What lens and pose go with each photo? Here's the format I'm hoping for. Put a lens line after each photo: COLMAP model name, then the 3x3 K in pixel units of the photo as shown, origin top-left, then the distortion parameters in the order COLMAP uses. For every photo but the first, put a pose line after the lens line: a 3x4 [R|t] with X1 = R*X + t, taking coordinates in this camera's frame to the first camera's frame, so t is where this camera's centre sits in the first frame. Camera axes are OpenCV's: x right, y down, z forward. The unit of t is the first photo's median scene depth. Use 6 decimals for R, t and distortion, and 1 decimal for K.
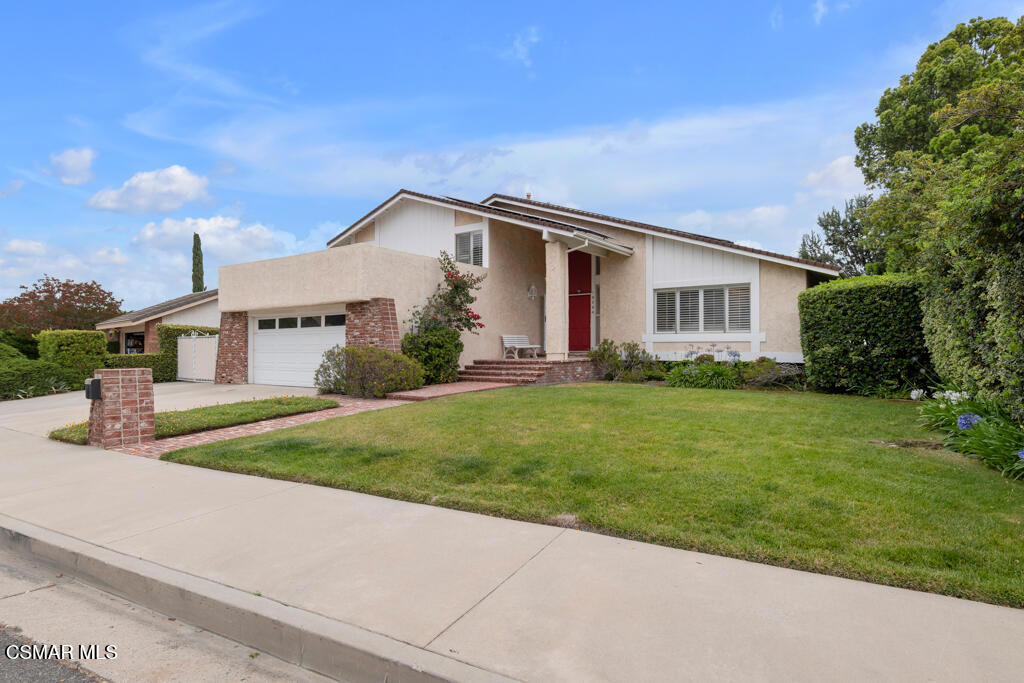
lens RADIAL K [[558.7, 0, 512.0], [0, 558.7, 341.5], [0, 0, 1]] dist [-0.005676, -0.000604]
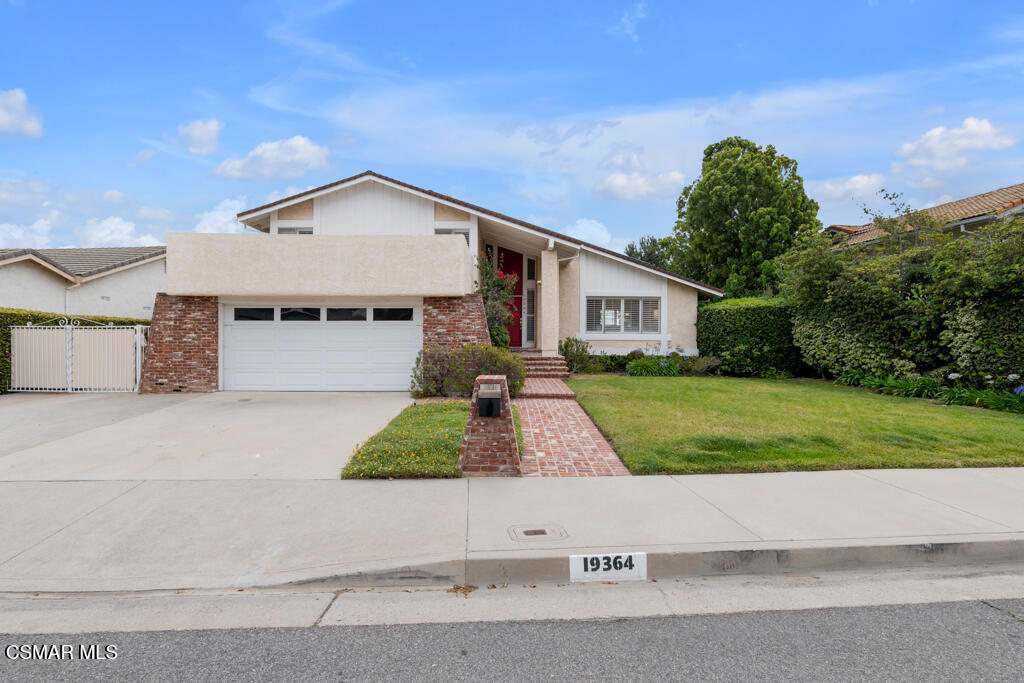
lens RADIAL K [[518.8, 0, 509.9], [0, 518.8, 343.1], [0, 0, 1]] dist [-0.013996, 0.000115]
pose [[0.809215, 0.003531, 0.587502, -0.592188], [-0.014373, 0.999802, 0.013788, -0.005671], [-0.587337, -0.019601, 0.809105, 0.201634]]
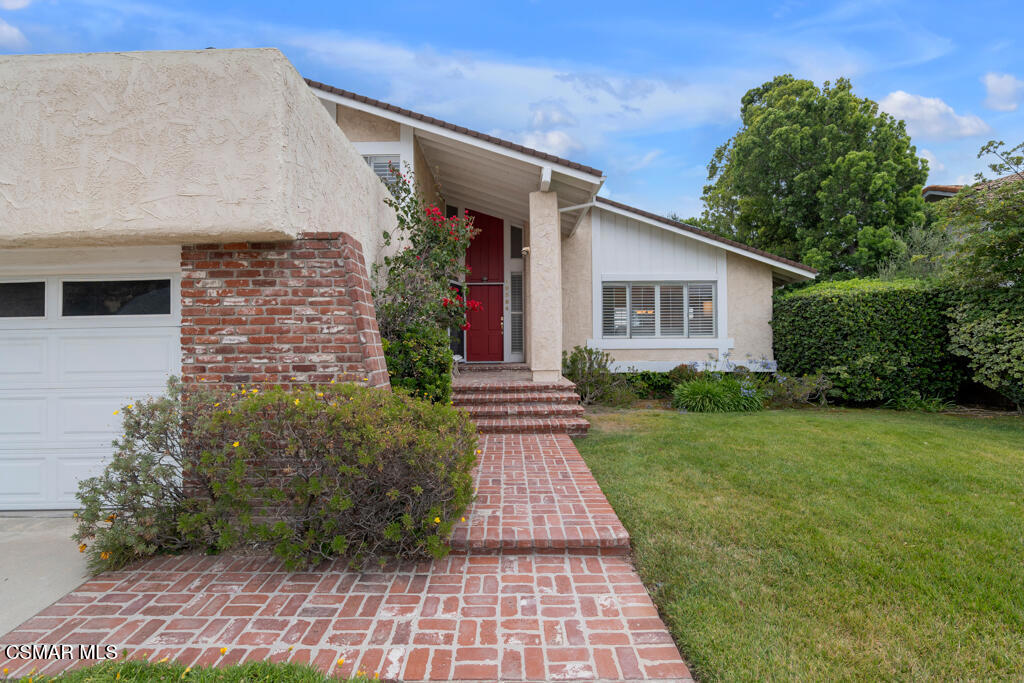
lens RADIAL K [[476.5, 0, 510.9], [0, 476.5, 341.4], [0, 0, 1]] dist [-0.022018, 0.006662]
pose [[0.808151, -0.000639, 0.588975, -0.265040], [-0.000260, 0.999999, 0.001443, -0.011626], [-0.588976, -0.001319, 0.808150, 0.586086]]
